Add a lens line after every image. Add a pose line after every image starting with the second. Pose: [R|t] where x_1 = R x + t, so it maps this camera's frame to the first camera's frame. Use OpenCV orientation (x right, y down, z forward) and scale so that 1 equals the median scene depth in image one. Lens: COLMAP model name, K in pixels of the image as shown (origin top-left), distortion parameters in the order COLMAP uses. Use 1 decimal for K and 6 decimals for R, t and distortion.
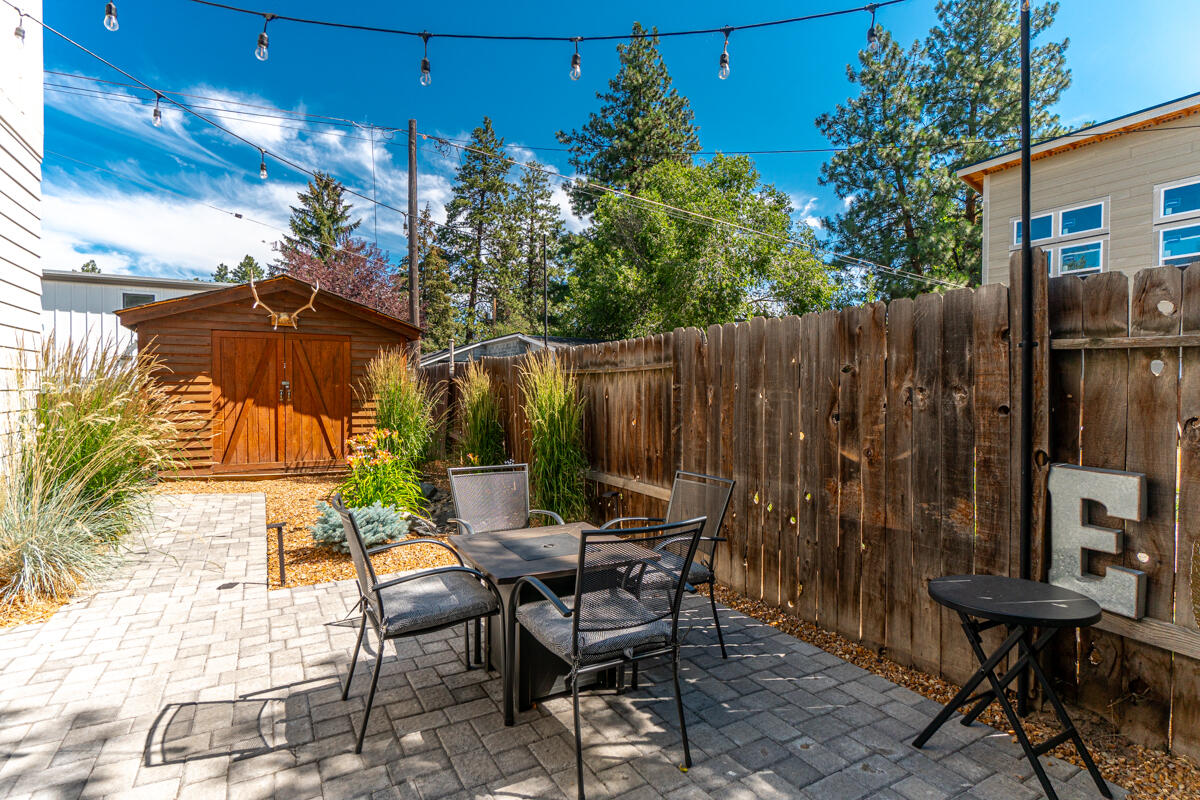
lens RADIAL K [[612.2, 0, 588.9], [0, 612.2, 395.7], [0, 0, 1]] dist [-0.005623, 0.000829]
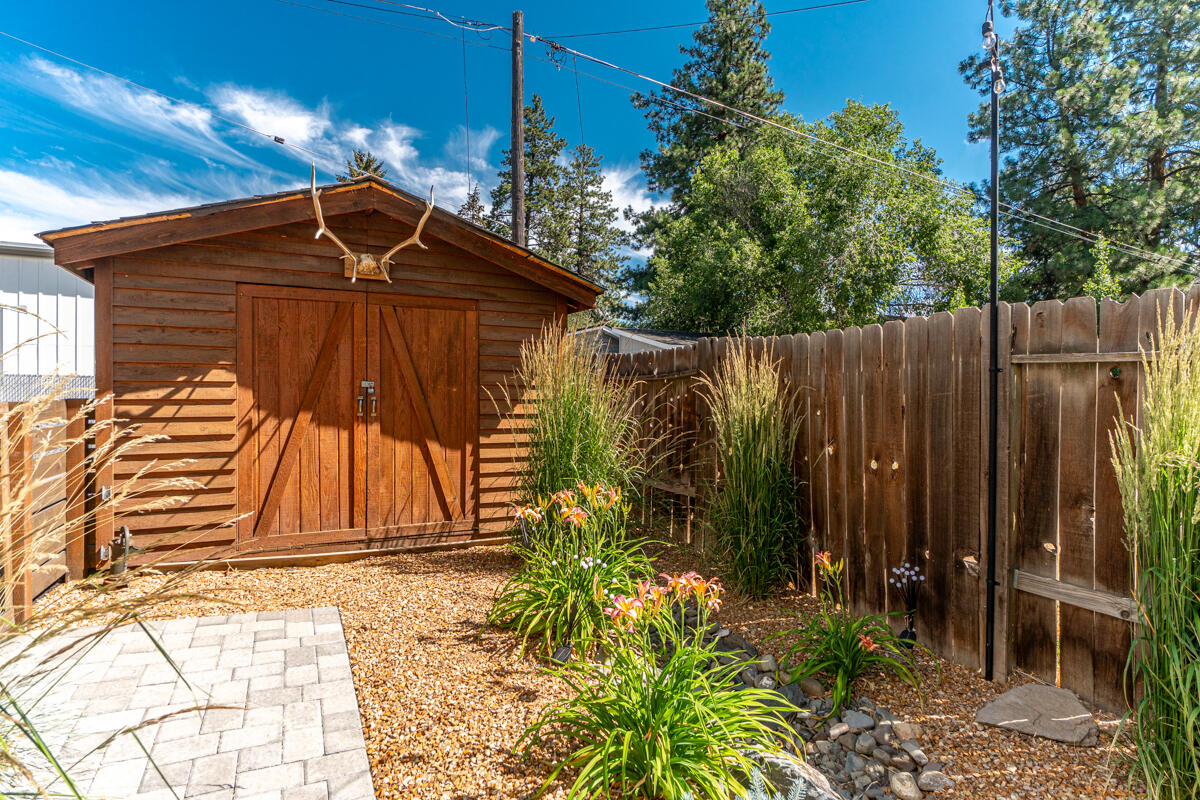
lens RADIAL K [[612.2, 0, 575.5], [0, 612.2, 392.2], [0, 0, 1]] dist [-0.005623, 0.000829]
pose [[0.998890, 0.000178, -0.047107, -0.094973], [-0.000826, 0.999906, -0.013721, -0.001916], [0.047100, 0.013745, 0.998796, 0.154106]]
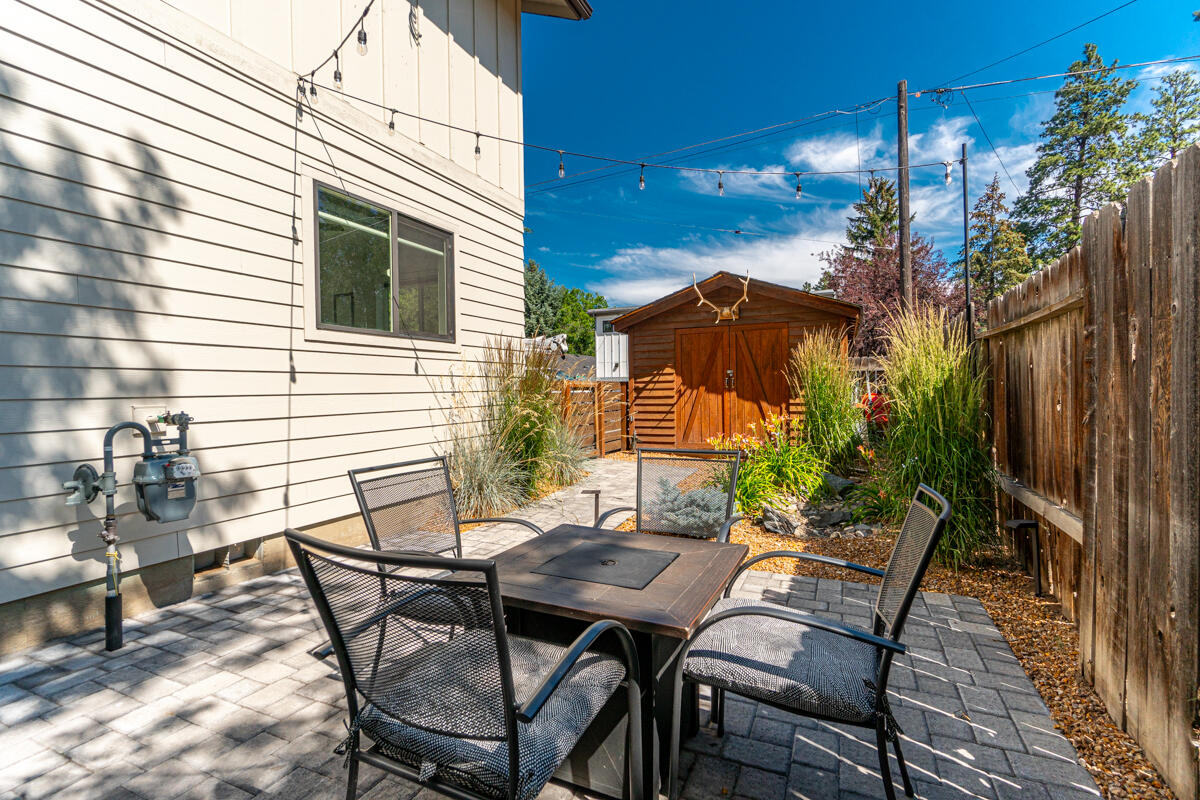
lens RADIAL K [[547.7, 0, 594.8], [0, 547.7, 396.2], [0, 0, 1]] dist [-0.005640, 0.000570]
pose [[0.584941, -0.002013, -0.811073, 0.051843], [0.004432, 0.999990, 0.000714, 0.007166], [0.811064, -0.004012, 0.584944, 0.077353]]
